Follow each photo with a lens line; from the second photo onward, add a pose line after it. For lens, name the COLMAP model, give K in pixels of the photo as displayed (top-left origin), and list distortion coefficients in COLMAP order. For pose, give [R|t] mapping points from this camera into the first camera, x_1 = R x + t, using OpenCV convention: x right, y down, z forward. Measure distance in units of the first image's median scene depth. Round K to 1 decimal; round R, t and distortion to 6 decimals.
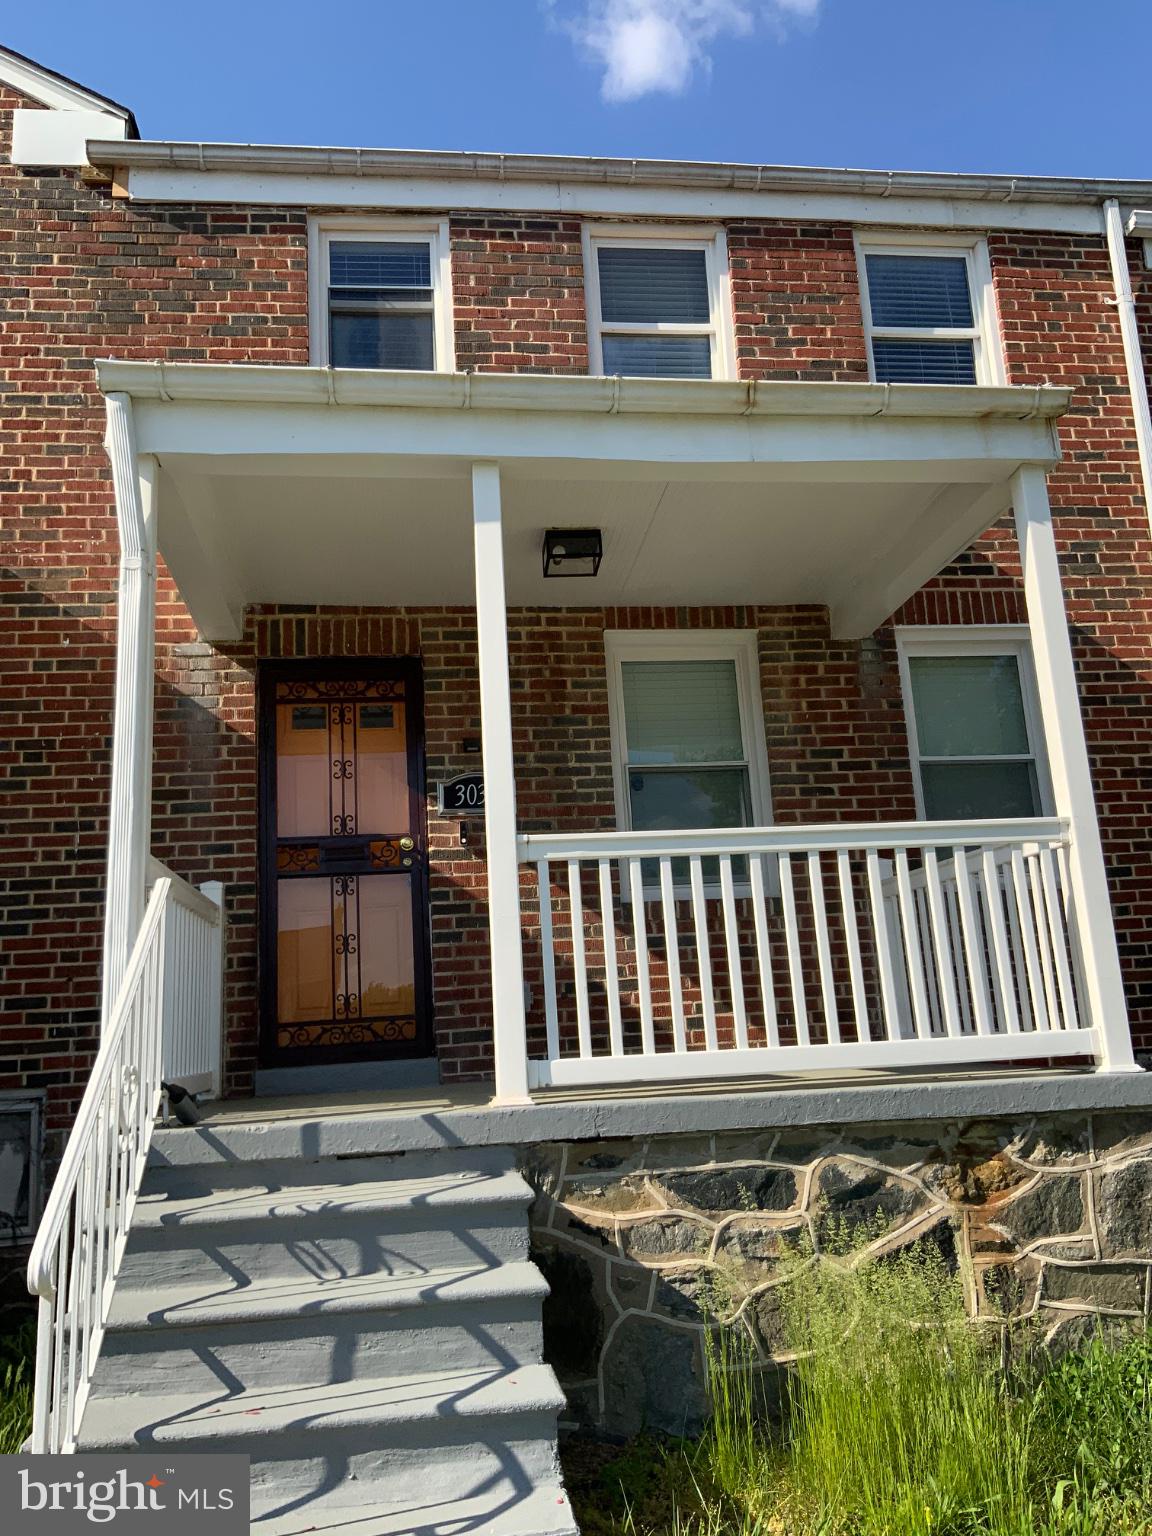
lens RADIAL K [[1281.7, 0, 591.9], [0, 1281.7, 767.0], [0, 0, 1]] dist [0.056158, -0.108125]
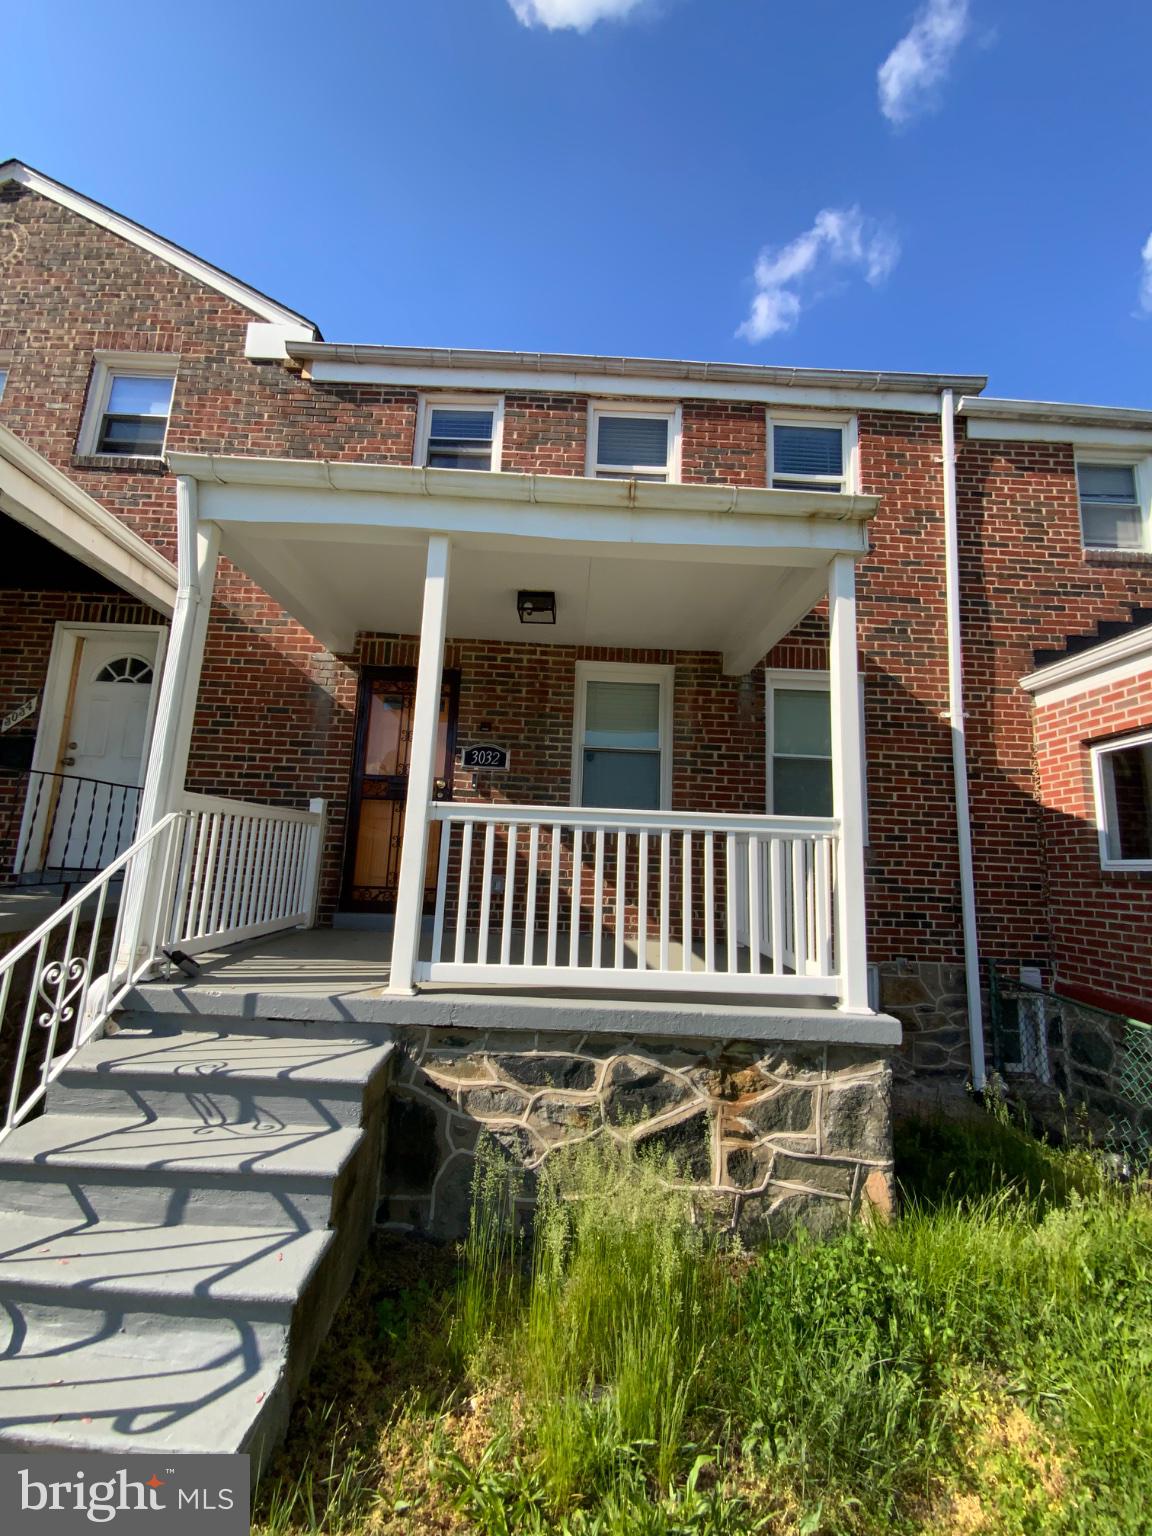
lens RADIAL K [[627.2, 0, 581.0], [0, 627.2, 770.9], [0, 0, 1]] dist [0.003602, -0.007338]
pose [[0.988487, 0.081023, -0.127782, 0.136070], [-0.071576, 0.994468, 0.076874, -0.031649], [0.133303, -0.066843, 0.988819, 0.238615]]
